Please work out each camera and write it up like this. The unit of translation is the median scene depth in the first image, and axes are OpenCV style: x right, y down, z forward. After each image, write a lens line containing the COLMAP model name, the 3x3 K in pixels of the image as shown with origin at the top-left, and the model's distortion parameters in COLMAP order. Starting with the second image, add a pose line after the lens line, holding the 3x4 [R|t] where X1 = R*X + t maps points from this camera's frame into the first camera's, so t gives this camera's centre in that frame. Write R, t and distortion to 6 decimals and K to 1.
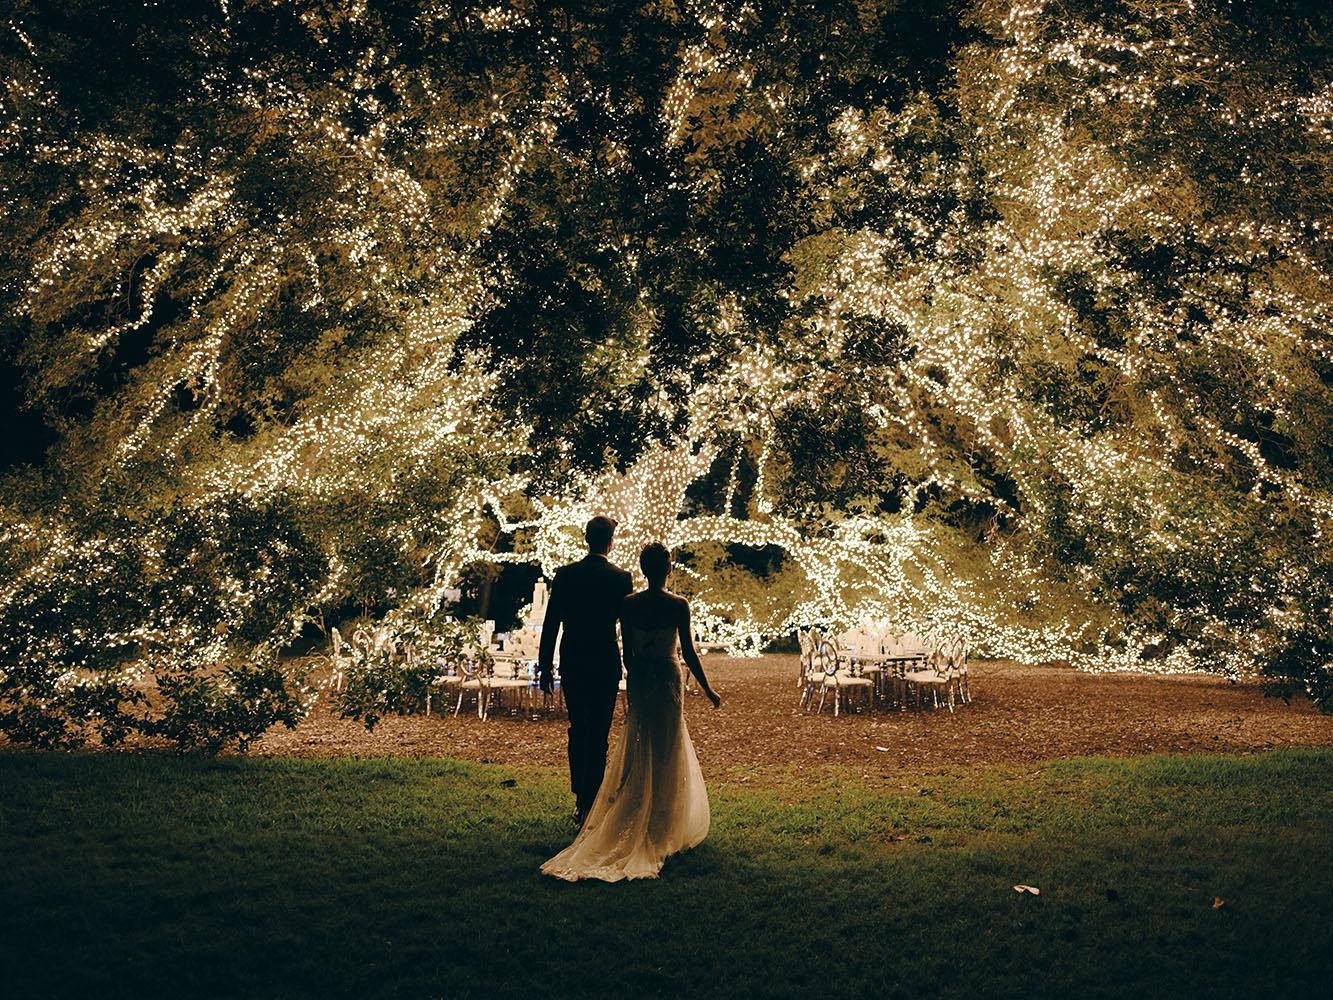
lens RADIAL K [[1055.4, 0, 666.5], [0, 1055.4, 500.0], [0, 0, 1]] dist [-0.000491, -0.000057]
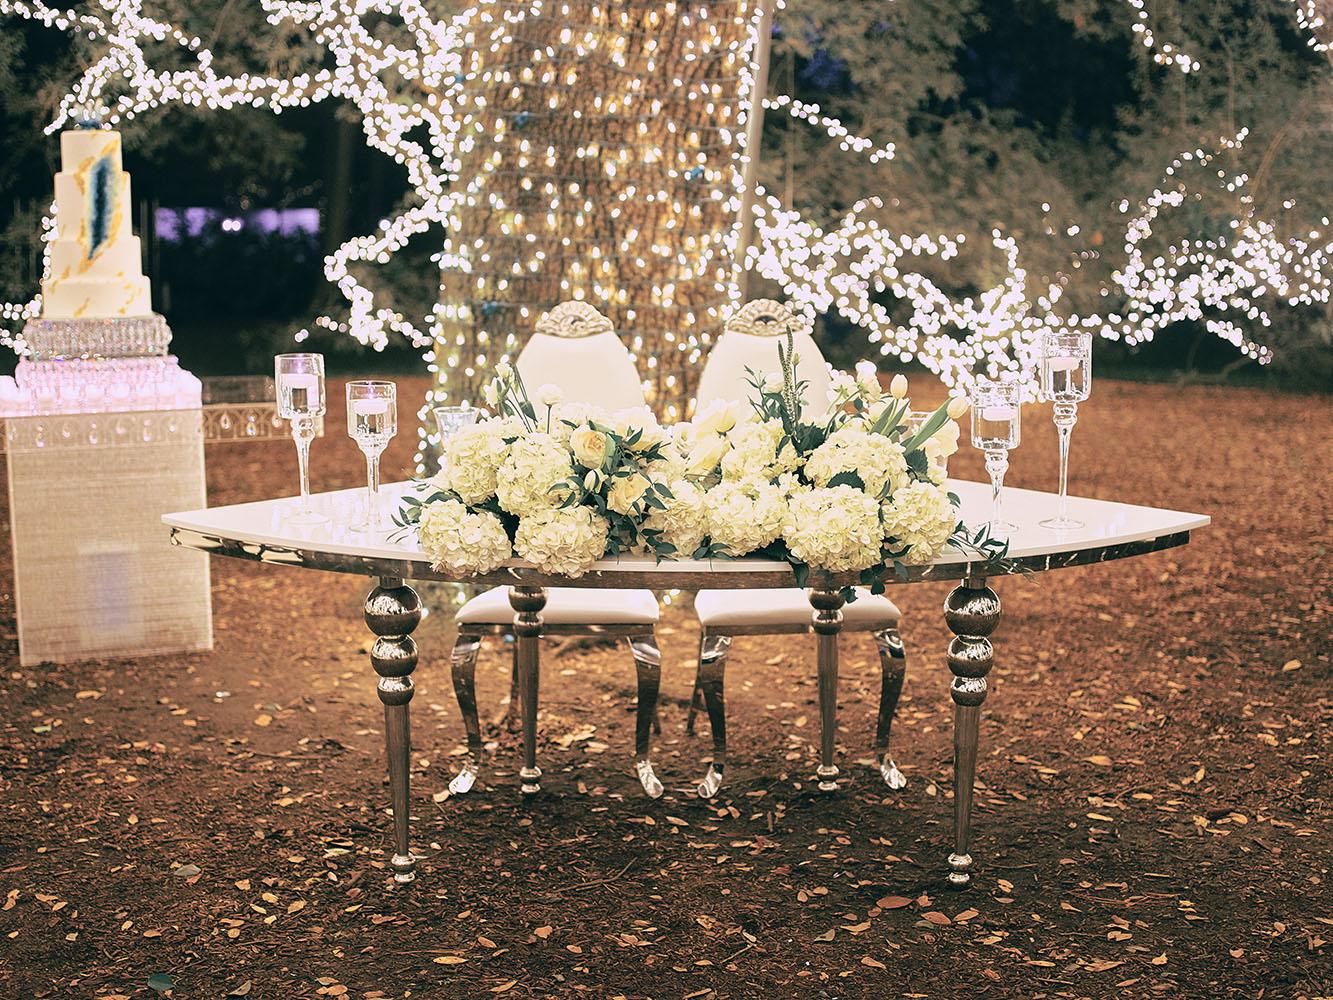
lens RADIAL K [[1665.6, 0, 666.5], [0, 1665.6, 500.0], [0, 0, 1]] dist [-0.104479, -0.002497]
pose [[0.997819, 0.007006, -0.065630, 0.004795], [0.009600, 0.968372, 0.249325, 0.050926], [0.065302, -0.249411, 0.966193, 0.504114]]
